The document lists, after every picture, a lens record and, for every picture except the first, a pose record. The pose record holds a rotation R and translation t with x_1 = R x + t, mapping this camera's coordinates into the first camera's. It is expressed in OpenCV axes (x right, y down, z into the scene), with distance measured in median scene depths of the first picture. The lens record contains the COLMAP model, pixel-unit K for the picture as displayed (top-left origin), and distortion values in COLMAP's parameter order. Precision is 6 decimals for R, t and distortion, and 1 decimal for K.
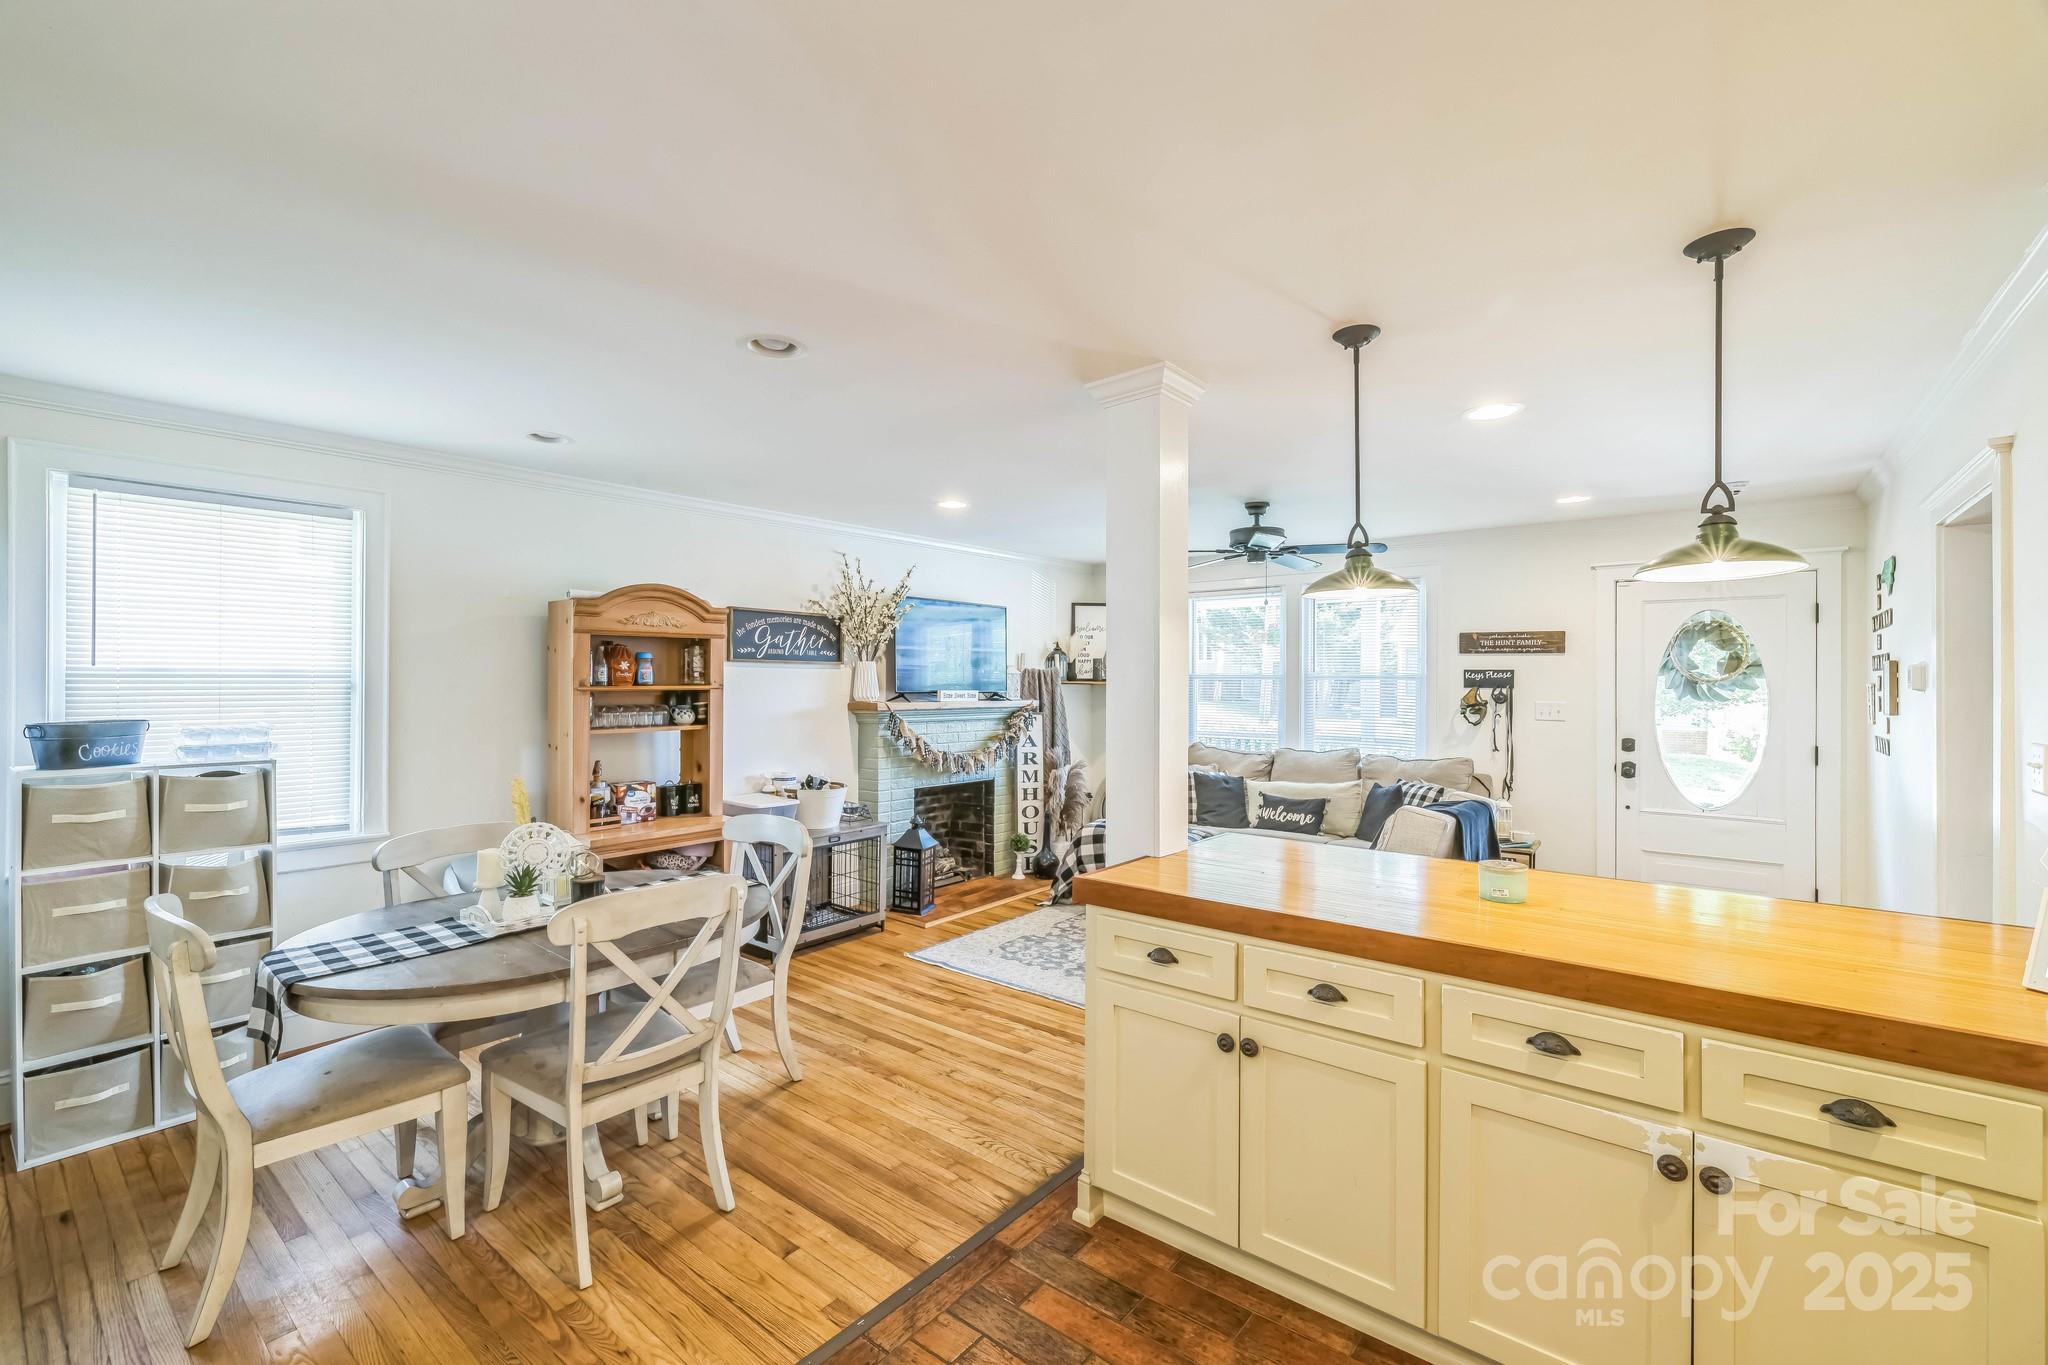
lens RADIAL K [[871.8, 0, 1018.1], [0, 871.8, 681.0], [0, 0, 1]] dist [-0.000680, -0.000357]
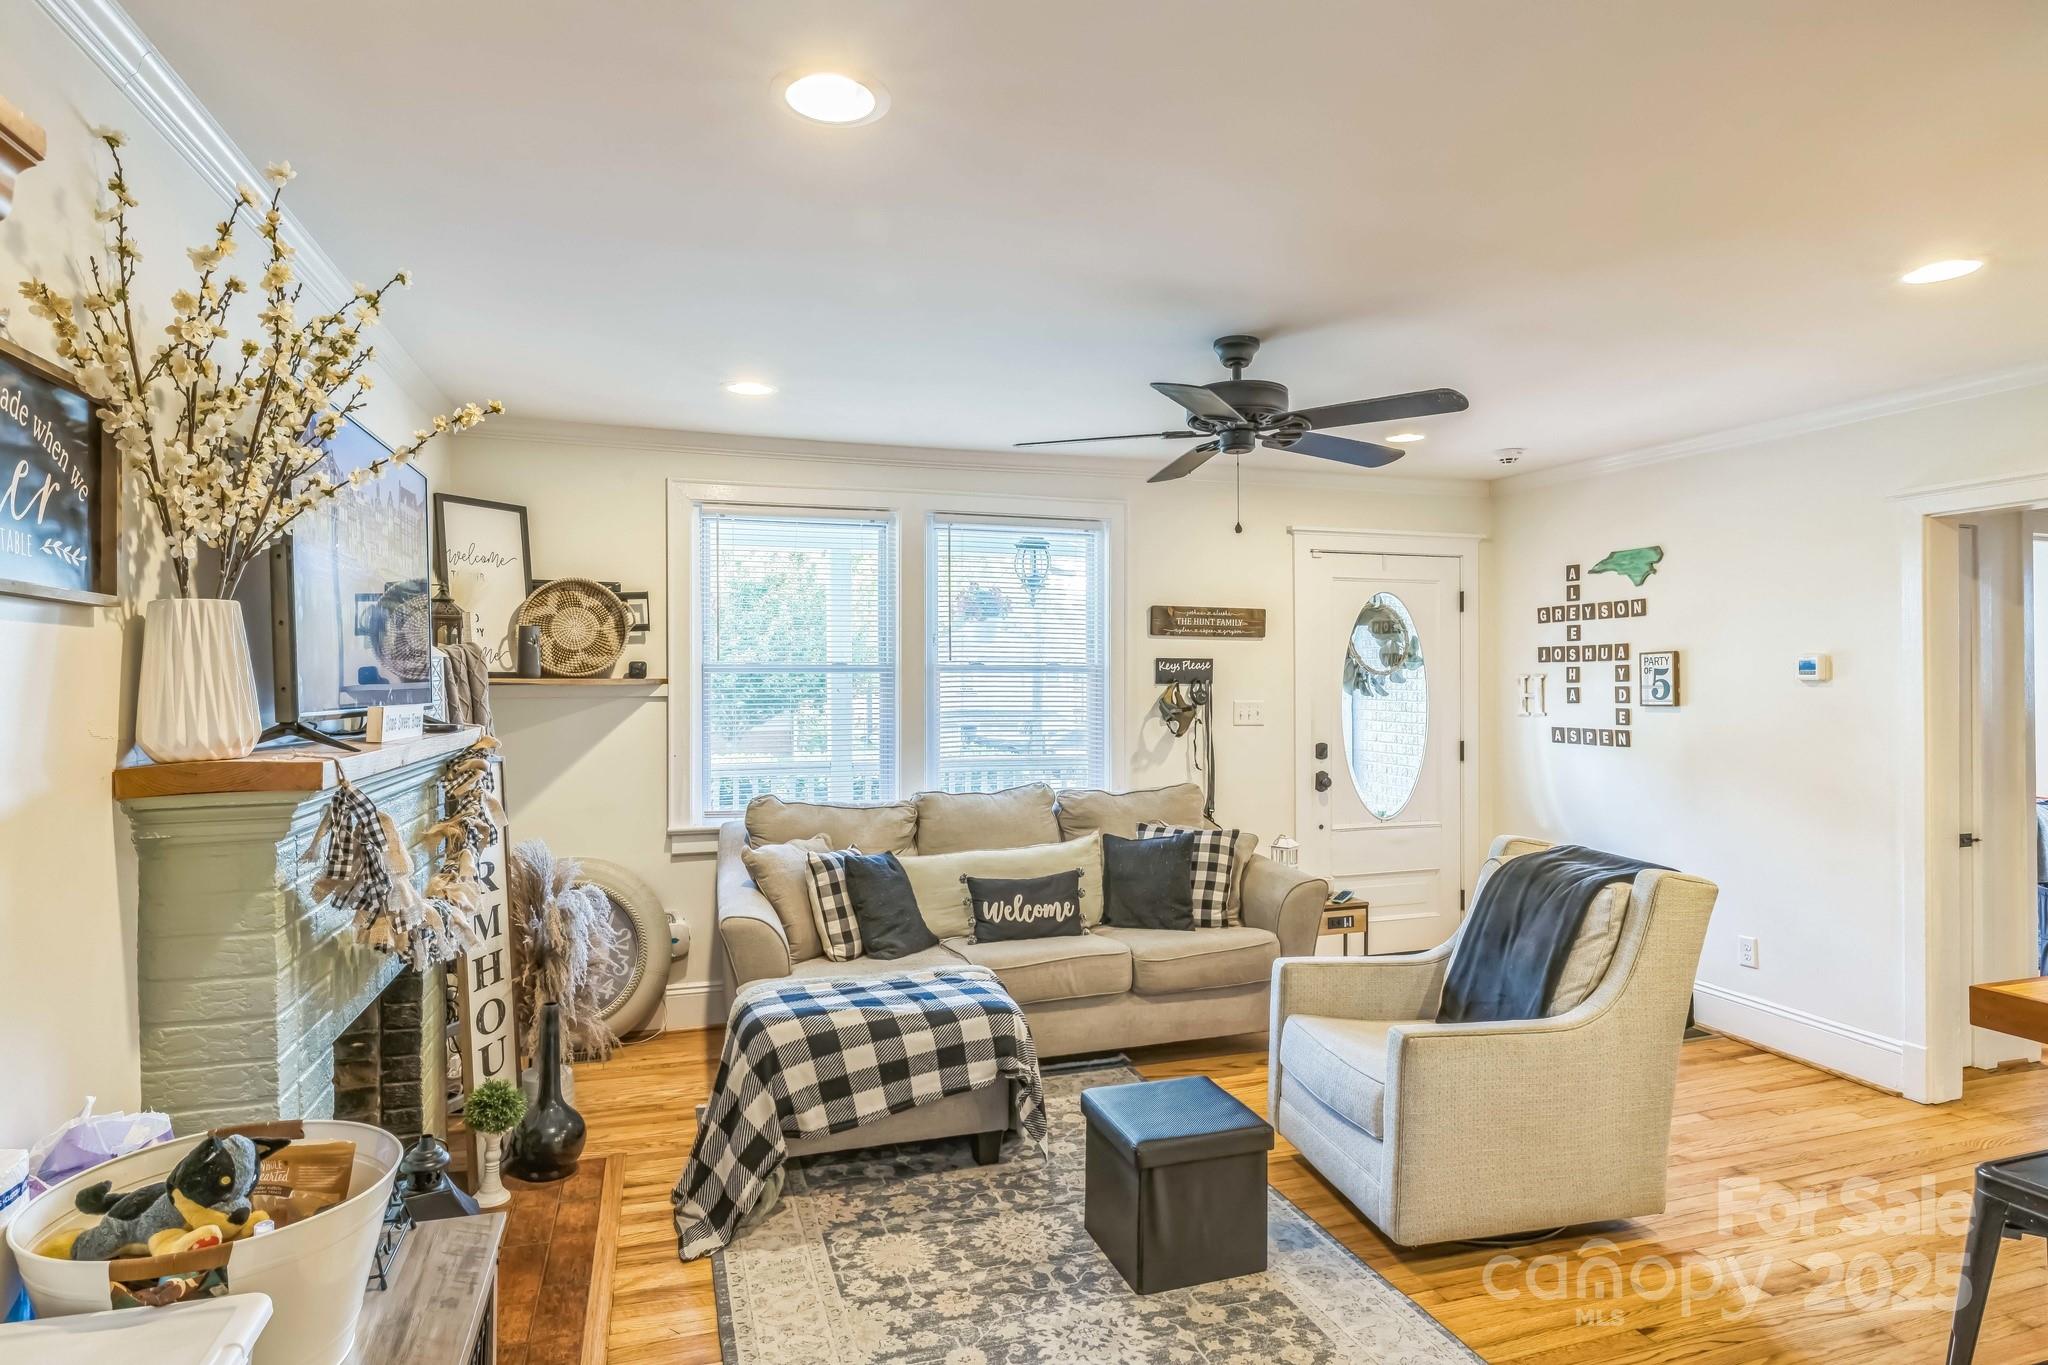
lens RADIAL K [[1113.4, 0, 1021.0], [0, 1113.4, 682.5], [0, 0, 1]] dist [0.001446, 0.000017]
pose [[0.547344, -0.007540, 0.836874, -0.431437], [0.004638, 0.999971, 0.005976, 0.001078], [-0.836895, 0.000611, 0.547363, 0.855968]]
